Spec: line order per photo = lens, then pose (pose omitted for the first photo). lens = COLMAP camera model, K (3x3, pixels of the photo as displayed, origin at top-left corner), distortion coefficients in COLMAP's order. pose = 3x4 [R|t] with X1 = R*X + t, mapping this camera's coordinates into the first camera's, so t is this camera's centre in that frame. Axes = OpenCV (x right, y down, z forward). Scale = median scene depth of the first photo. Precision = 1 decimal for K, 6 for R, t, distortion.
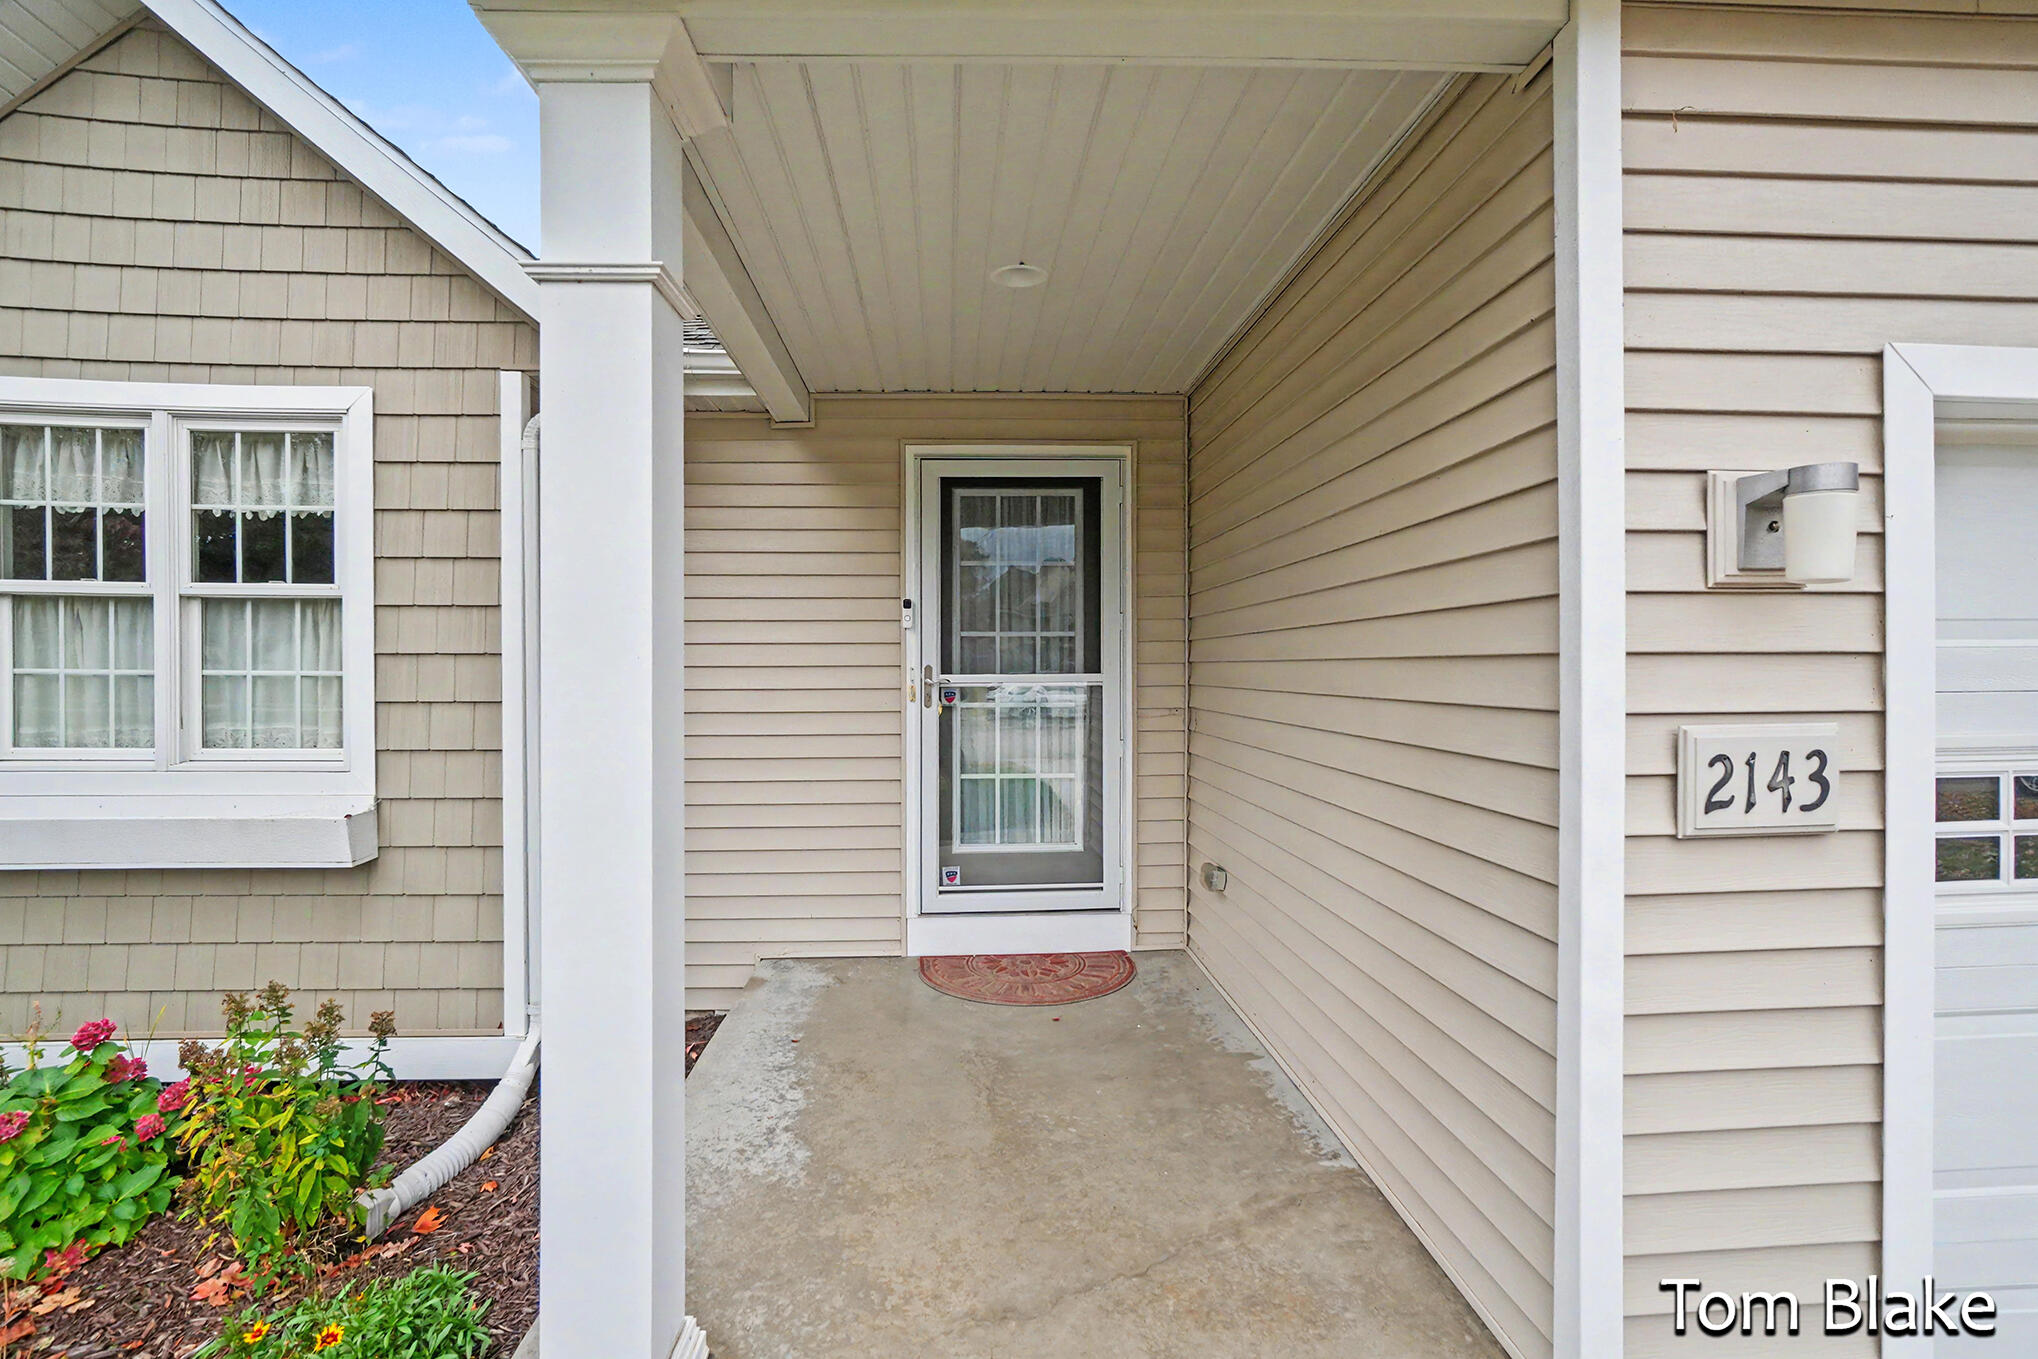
lens RADIAL K [[963.5, 0, 1014.6], [0, 963.5, 646.5], [0, 0, 1]] dist [-0.051666, 0.000136]
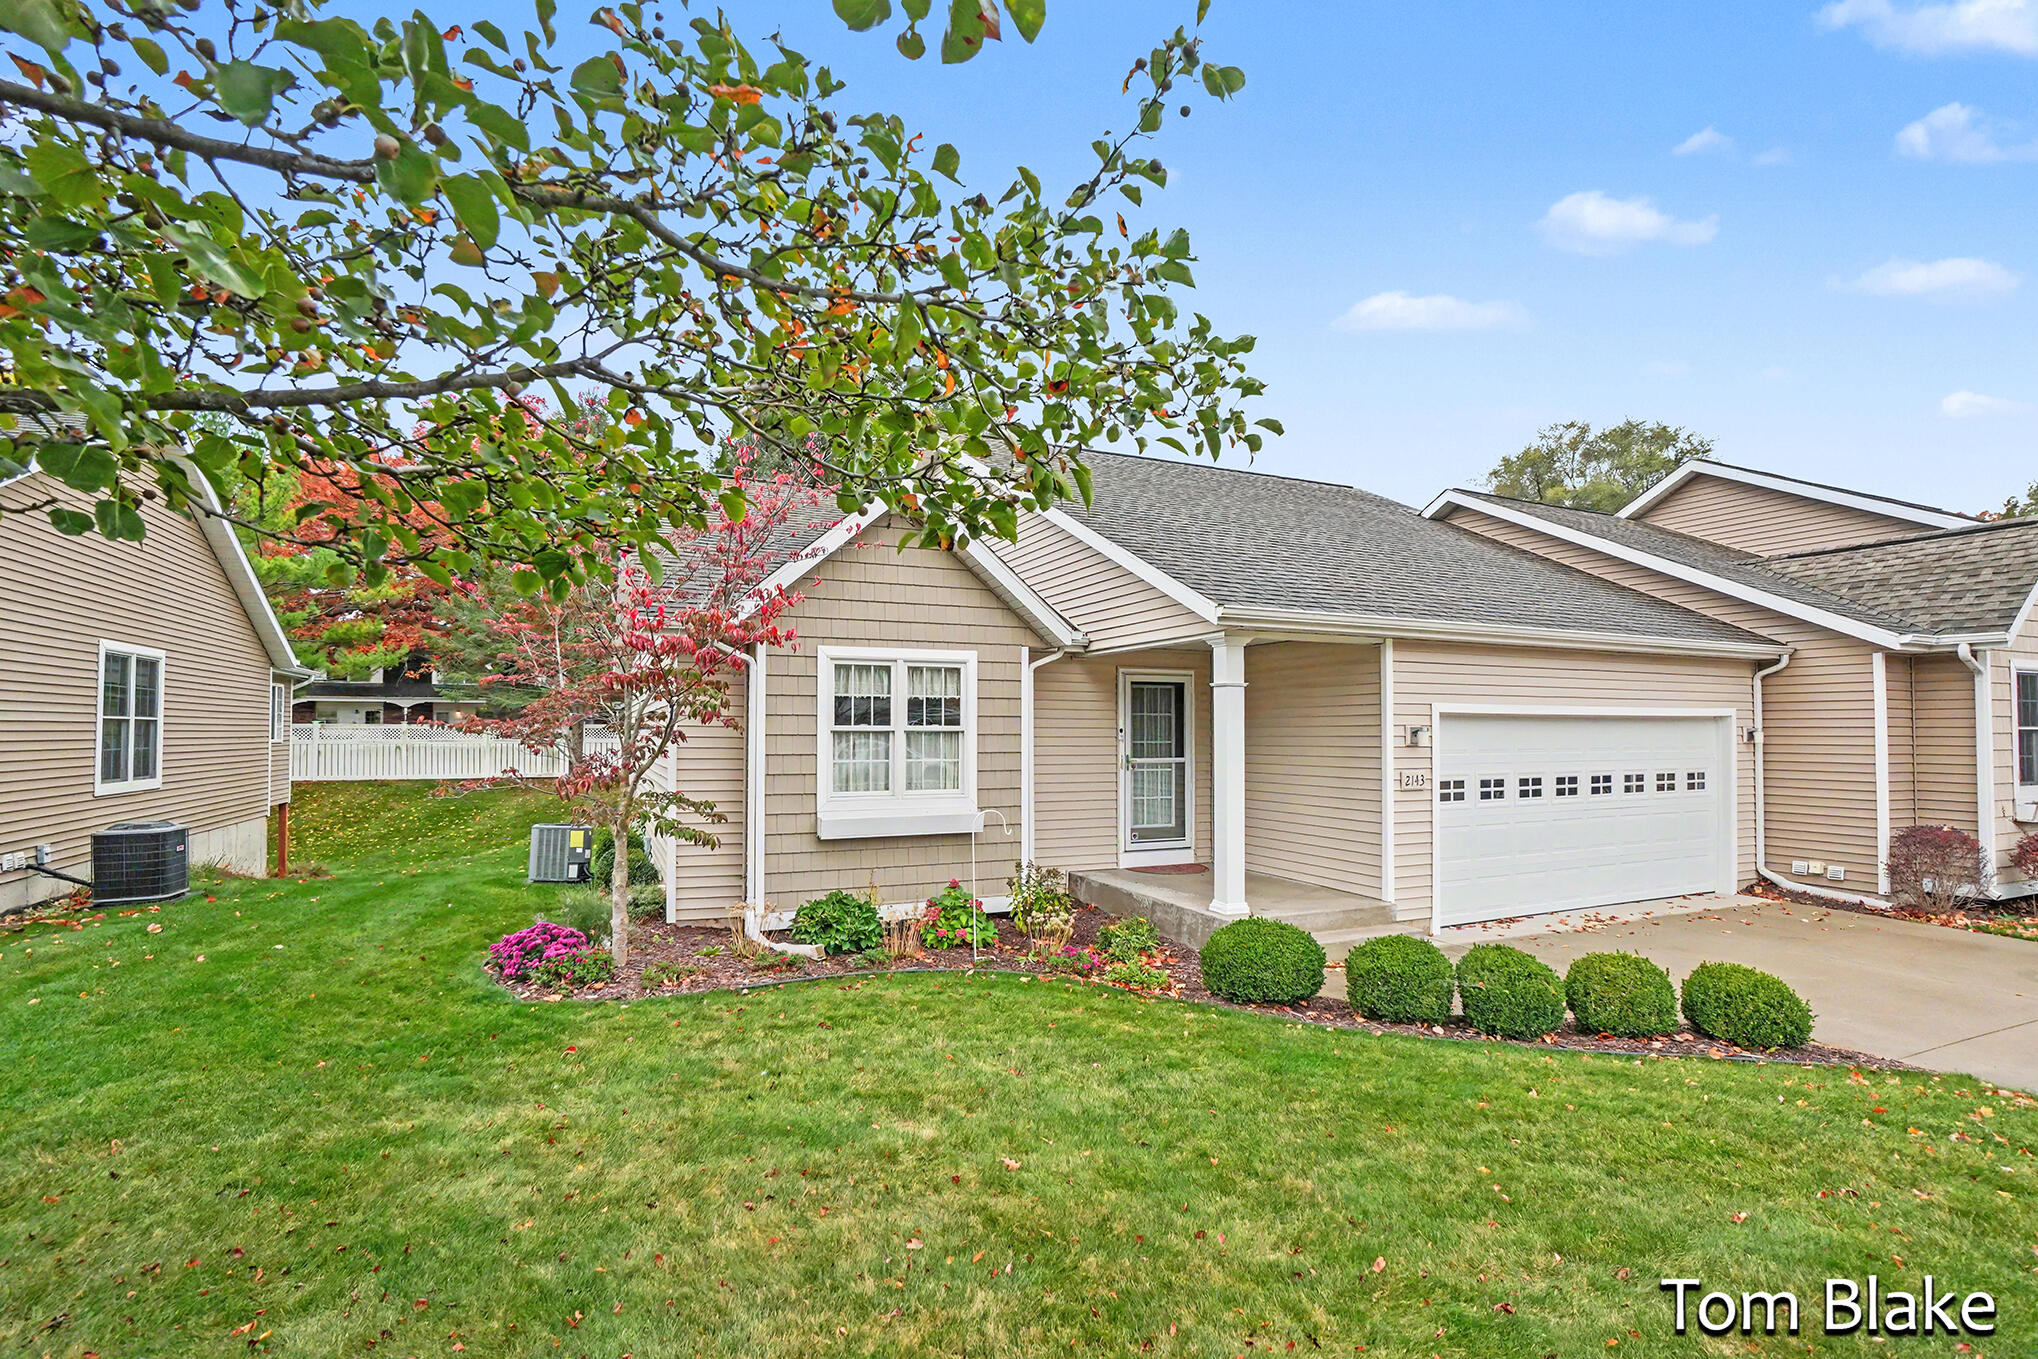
lens RADIAL K [[938.4, 0, 1018.9], [0, 938.4, 660.1], [0, 0, 1]] dist [-0.054089, 0.023340]
pose [[0.934225, 0.031580, 0.355283, -1.493283], [-0.010836, 0.998126, -0.060228, -0.093747], [-0.356520, 0.052417, 0.932816, -1.483971]]
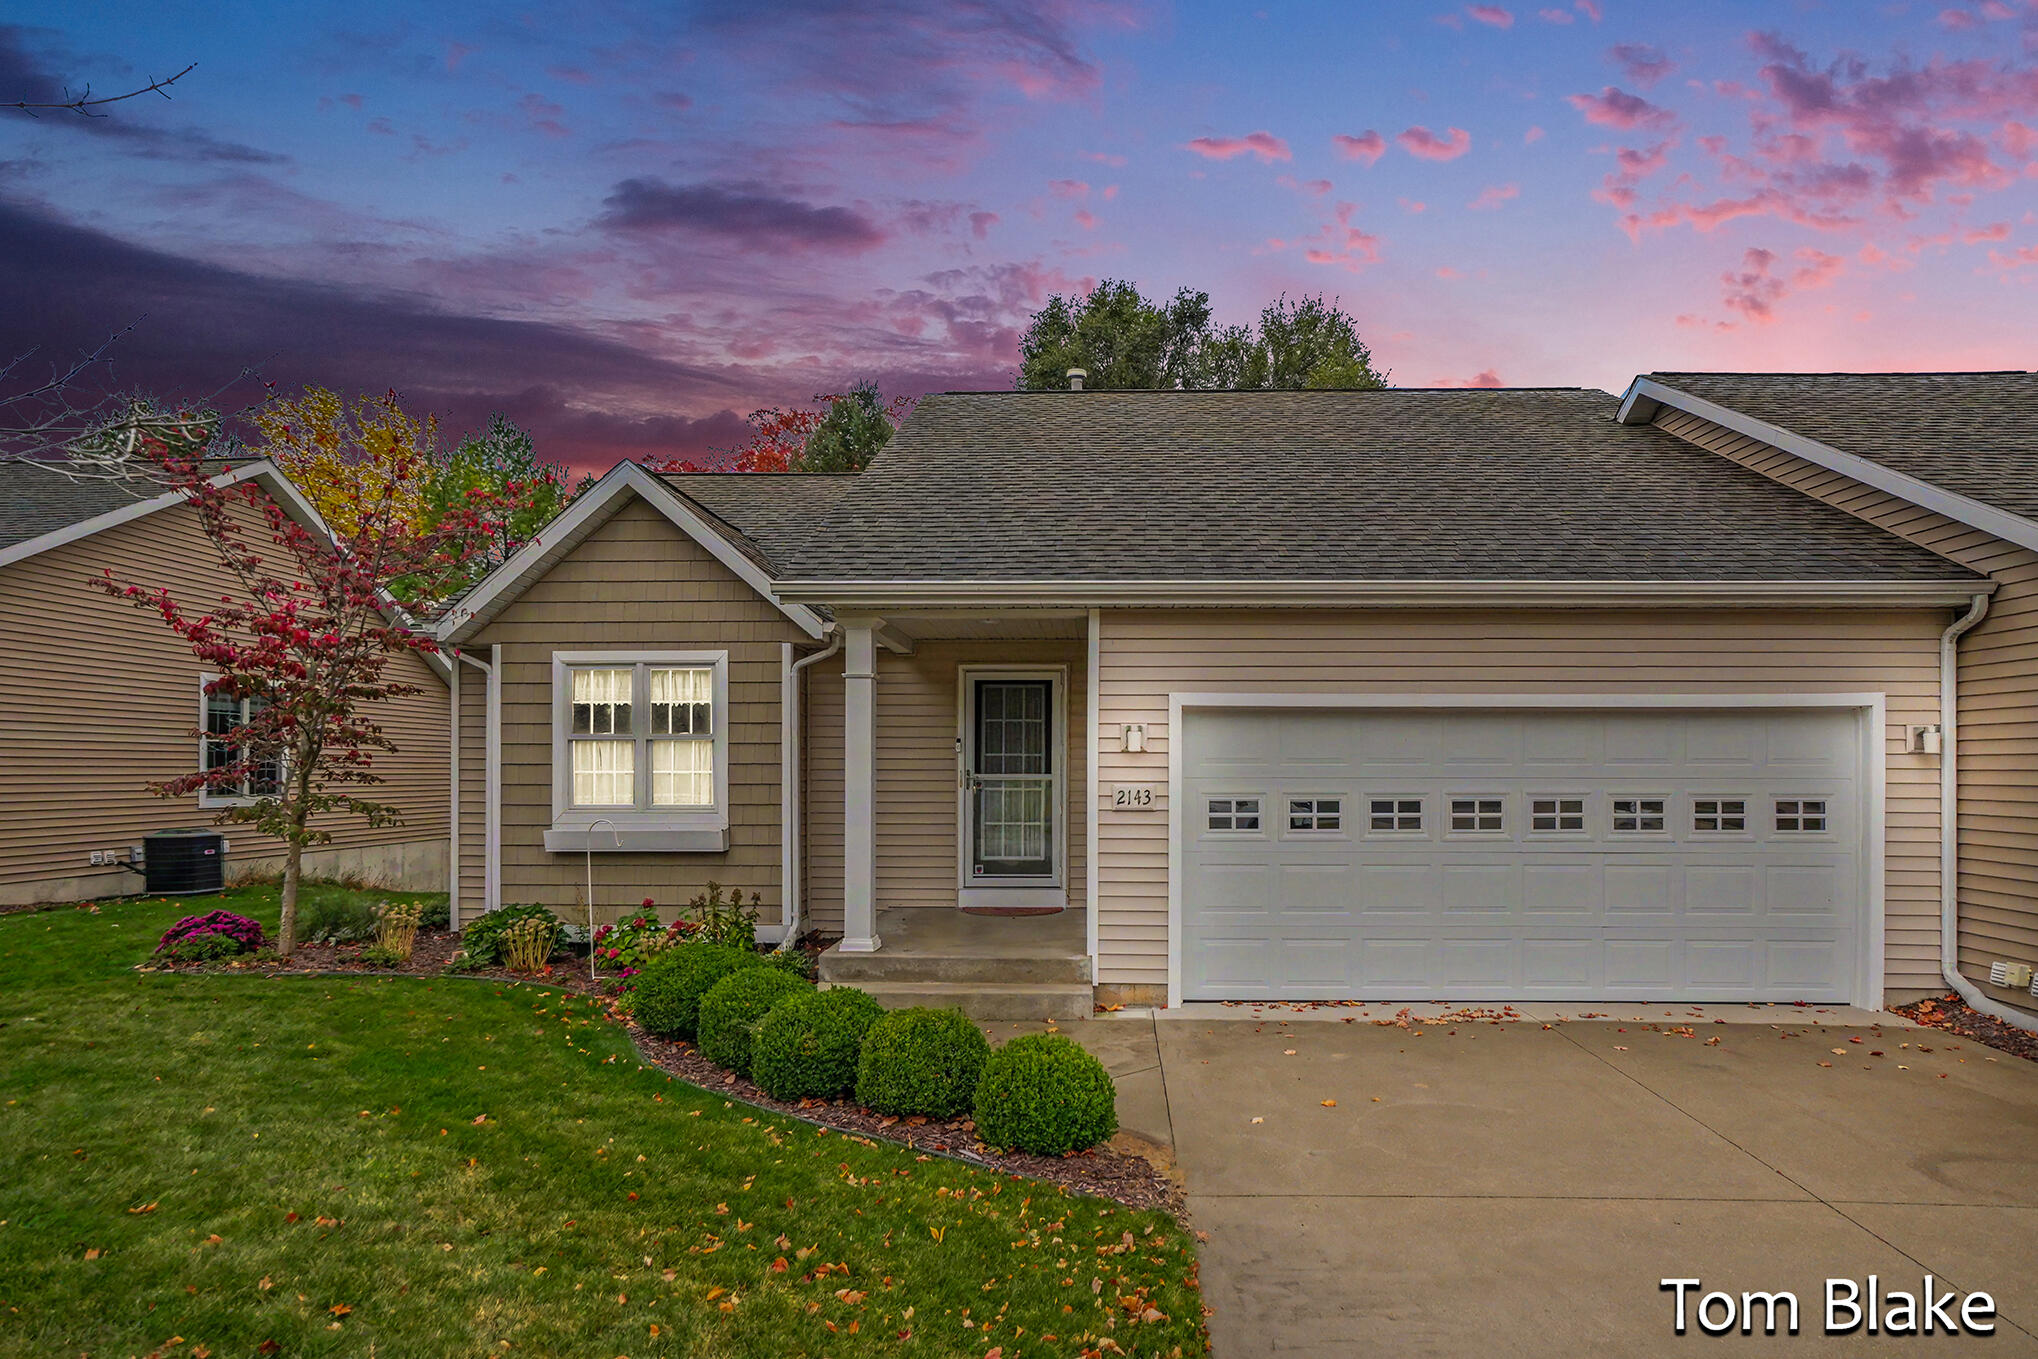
lens RADIAL K [[1163.5, 0, 1090.4], [0, 1163.5, 710.7], [0, 0, 1]] dist [0.017019, -0.000045]
pose [[0.997690, 0.000799, -0.067928, 0.419969], [-0.003051, 0.999449, -0.033044, -0.030938], [0.067864, 0.033175, 0.997143, -1.844802]]
